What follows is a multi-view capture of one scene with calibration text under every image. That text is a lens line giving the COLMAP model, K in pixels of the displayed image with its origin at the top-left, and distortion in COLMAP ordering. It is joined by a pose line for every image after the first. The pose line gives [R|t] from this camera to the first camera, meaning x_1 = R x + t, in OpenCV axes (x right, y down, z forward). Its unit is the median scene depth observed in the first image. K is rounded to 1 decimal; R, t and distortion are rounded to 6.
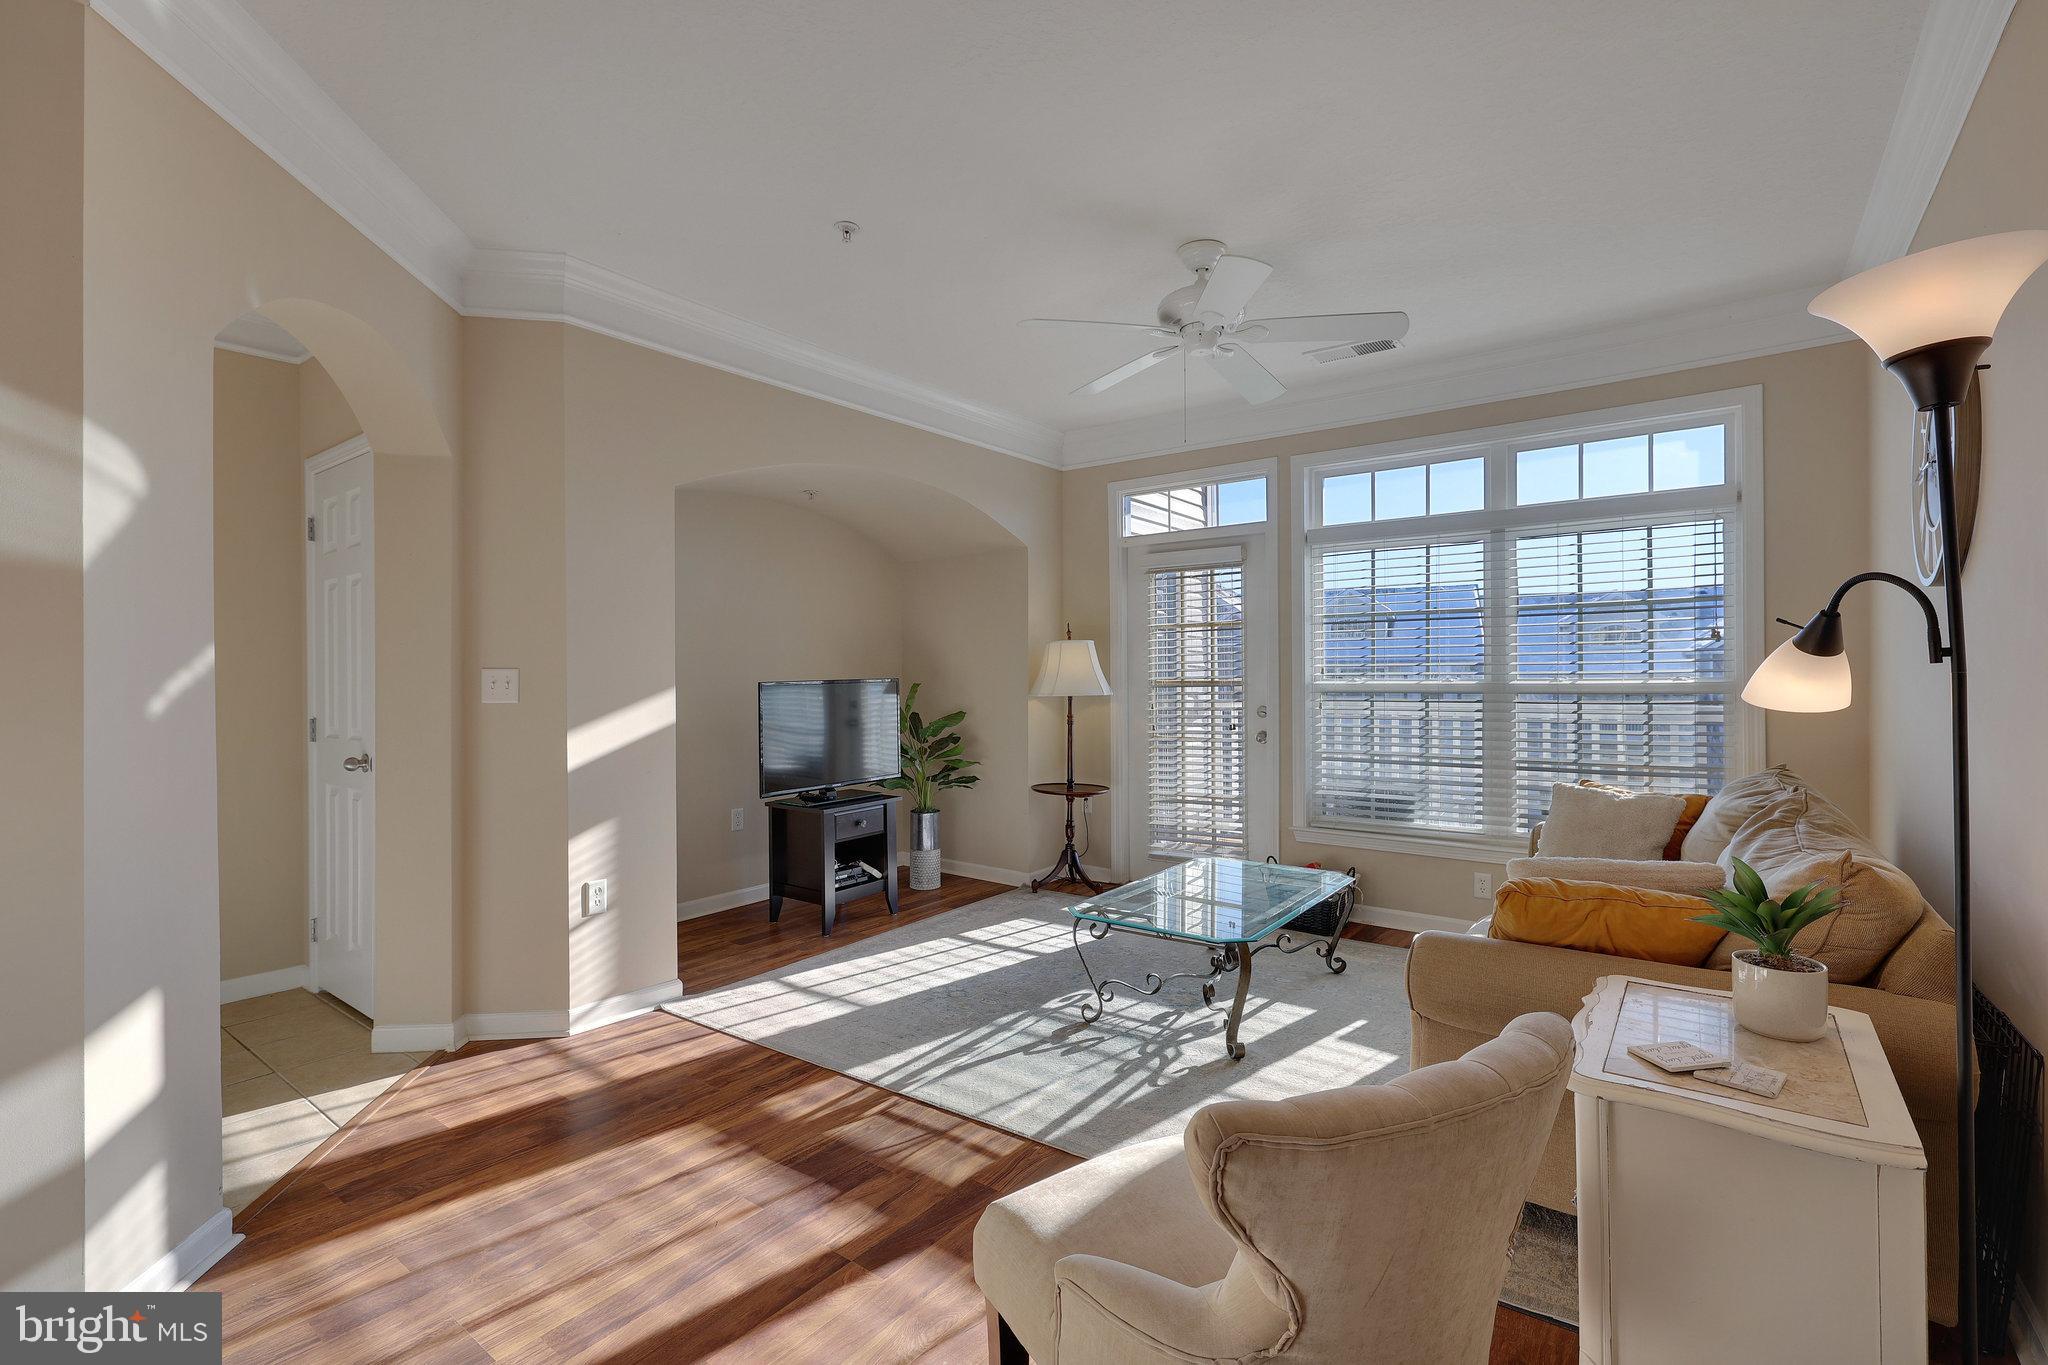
lens RADIAL K [[918.3, 0, 1020.9], [0, 918.3, 678.1], [0, 0, 1]] dist [-0.003963, 0.001711]
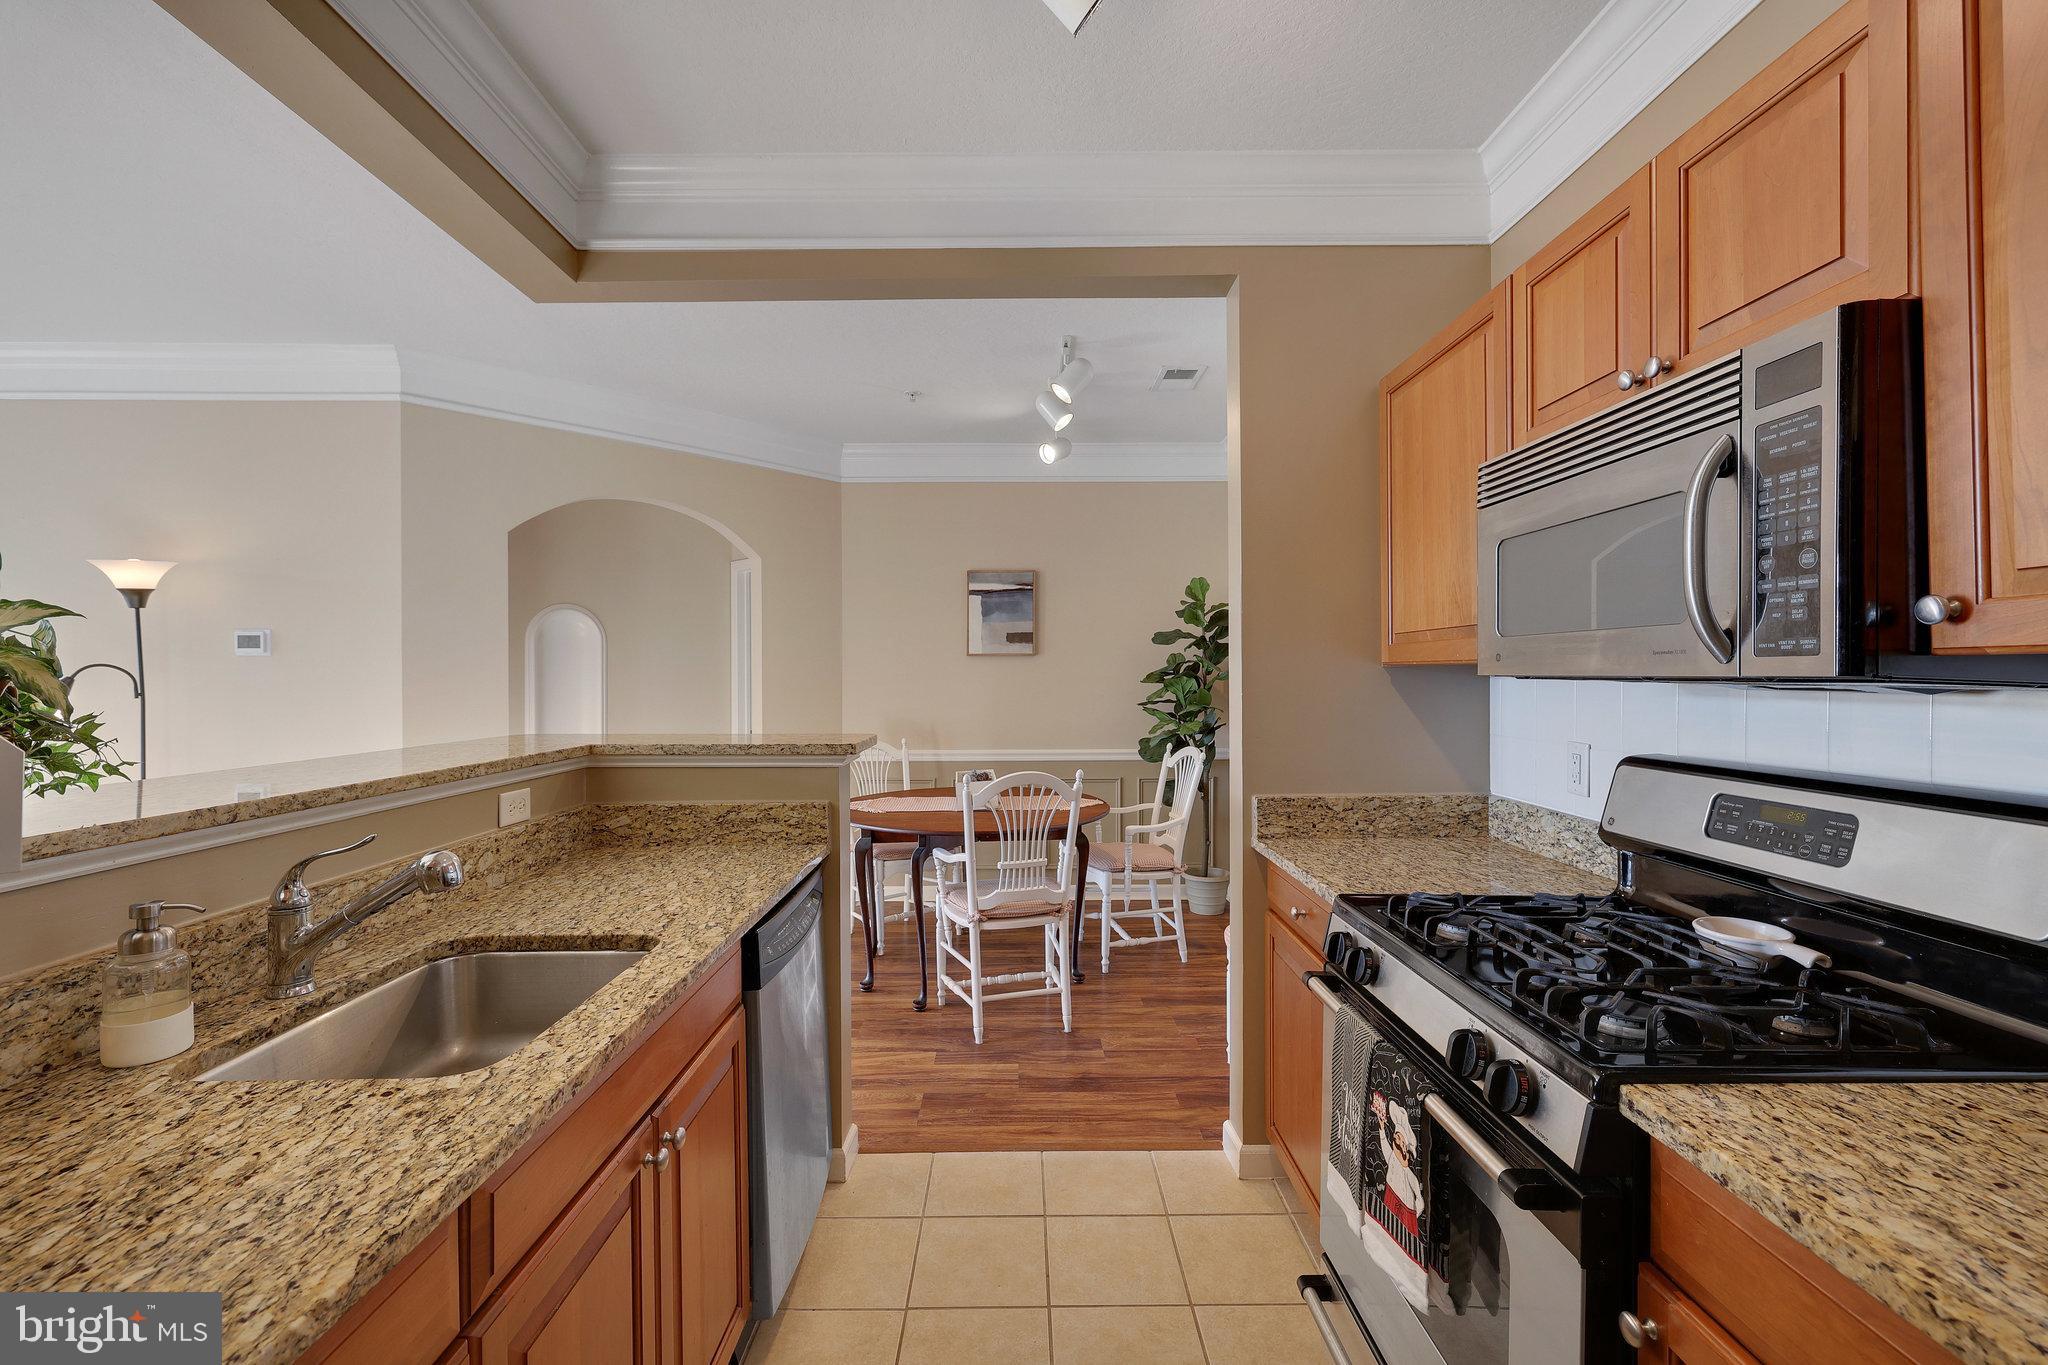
lens RADIAL K [[867.6, 0, 1021.9], [0, 867.6, 677.8], [0, 0, 1]] dist [-0.002532, 0.000126]
pose [[-0.609408, 0.006859, 0.792827, -0.855499], [0.015305, 0.999878, 0.003114, -0.013362], [-0.792709, 0.014032, -0.609439, 0.140092]]
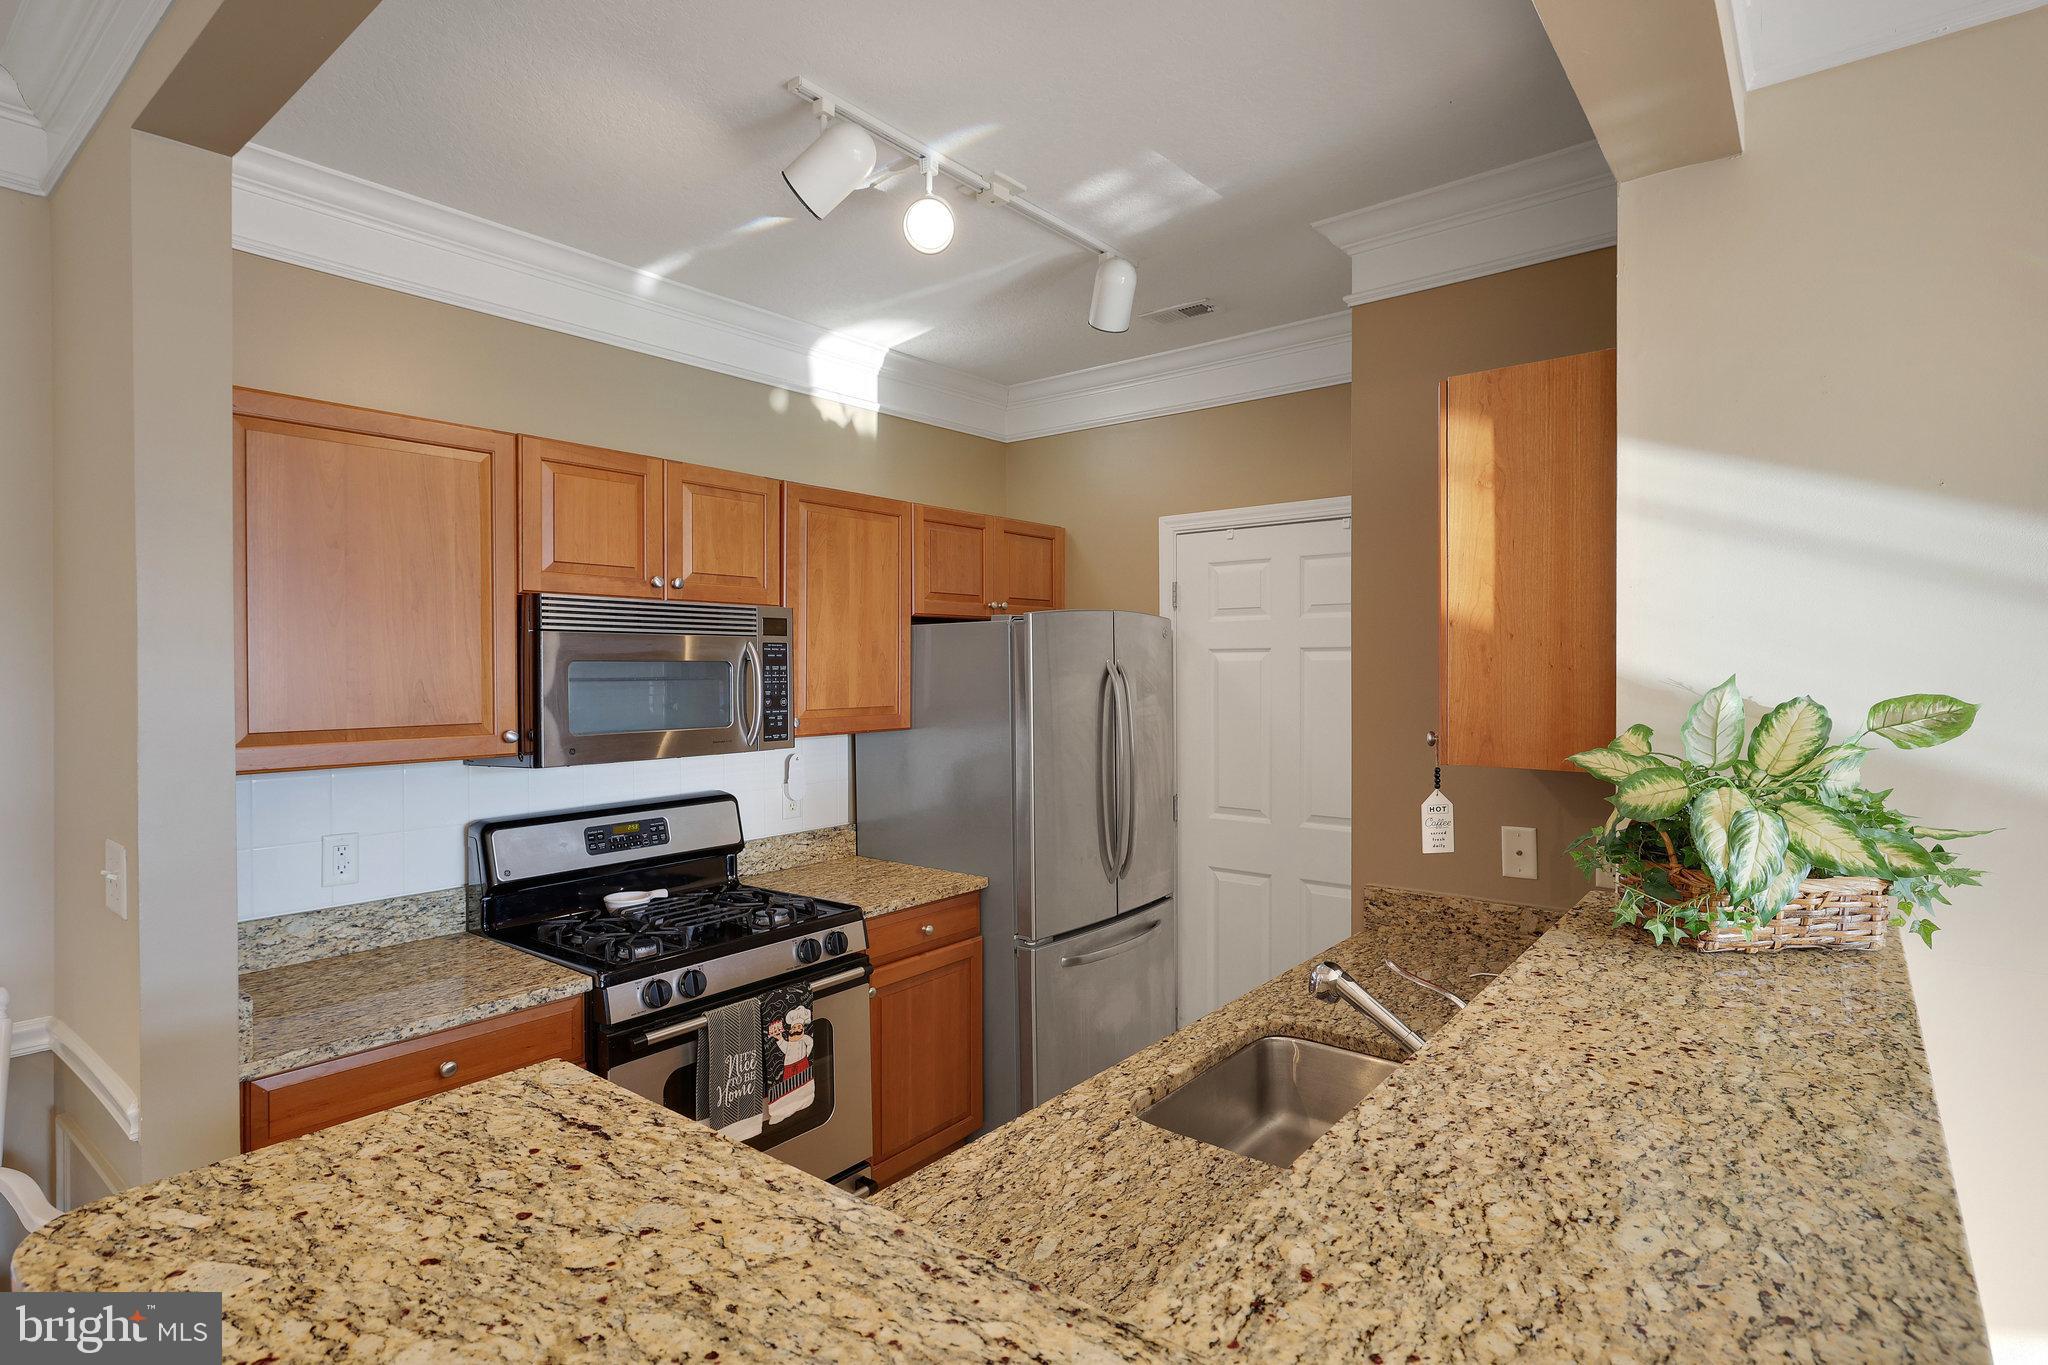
lens RADIAL K [[1023.7, 0, 1026.0], [0, 1023.7, 683.2], [0, 0, 1]] dist [0.000053, -0.001366]
pose [[-0.025666, 0.022479, -0.999418, -0.096101], [-0.003954, 0.999737, 0.022588, -0.071813], [0.999663, 0.004532, -0.025571, 0.010626]]
